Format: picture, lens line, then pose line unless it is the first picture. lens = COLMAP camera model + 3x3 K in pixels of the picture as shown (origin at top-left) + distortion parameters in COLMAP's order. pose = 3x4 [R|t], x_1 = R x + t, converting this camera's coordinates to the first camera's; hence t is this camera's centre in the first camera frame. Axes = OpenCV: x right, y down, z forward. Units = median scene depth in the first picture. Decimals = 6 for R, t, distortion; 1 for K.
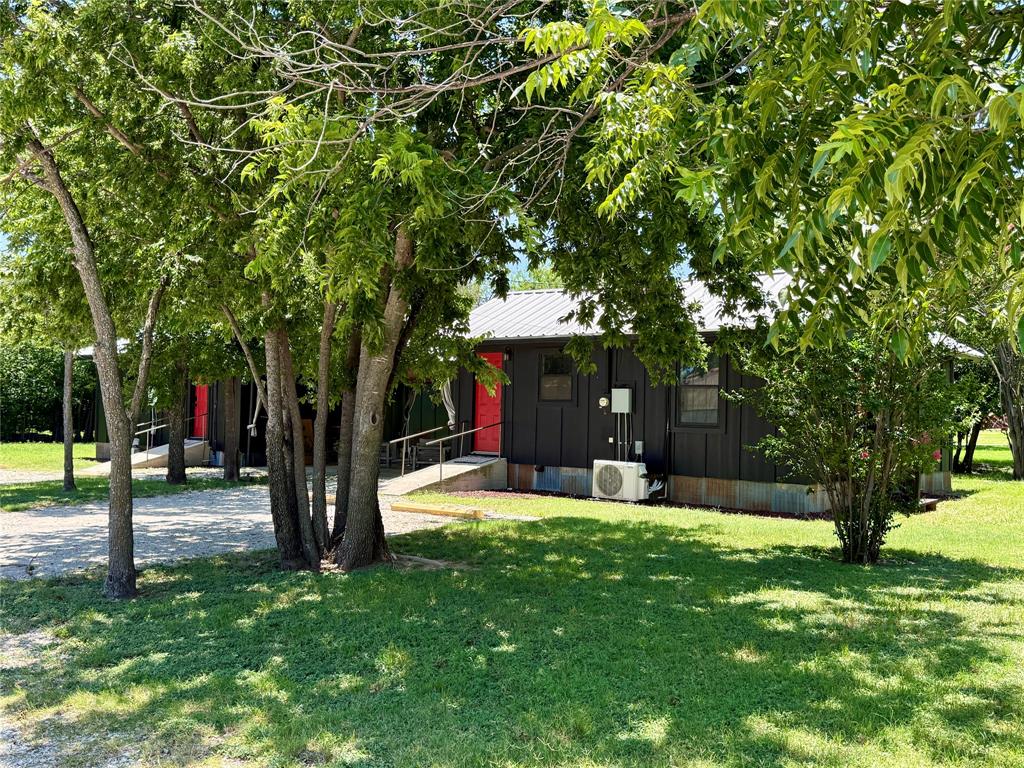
lens RADIAL K [[1013.4, 0, 512.1], [0, 1013.4, 384.3], [0, 0, 1]] dist [0.013010, 0.000000]
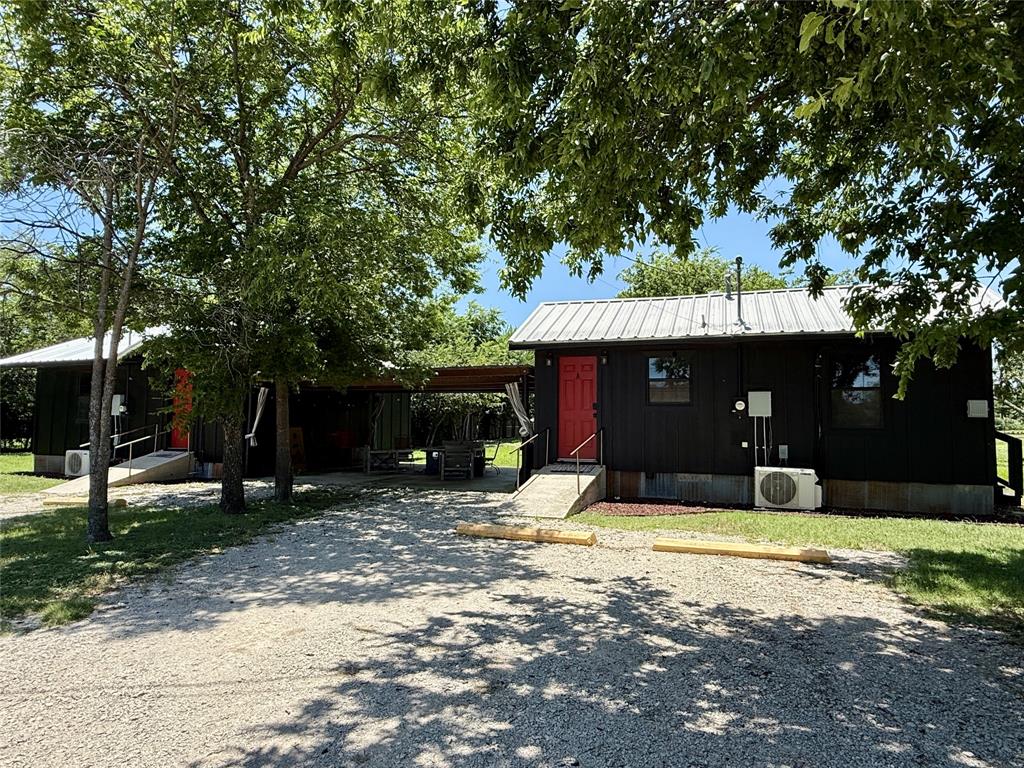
lens RADIAL K [[598.6, 0, 511.5], [0, 598.6, 382.9], [0, 0, 1]] dist [-0.020880, -0.000446]
pose [[0.932681, 0.010620, 0.360547, -0.321502], [0.000595, 0.999520, -0.030978, 0.013124], [-0.360703, 0.029107, 0.932226, 0.545448]]
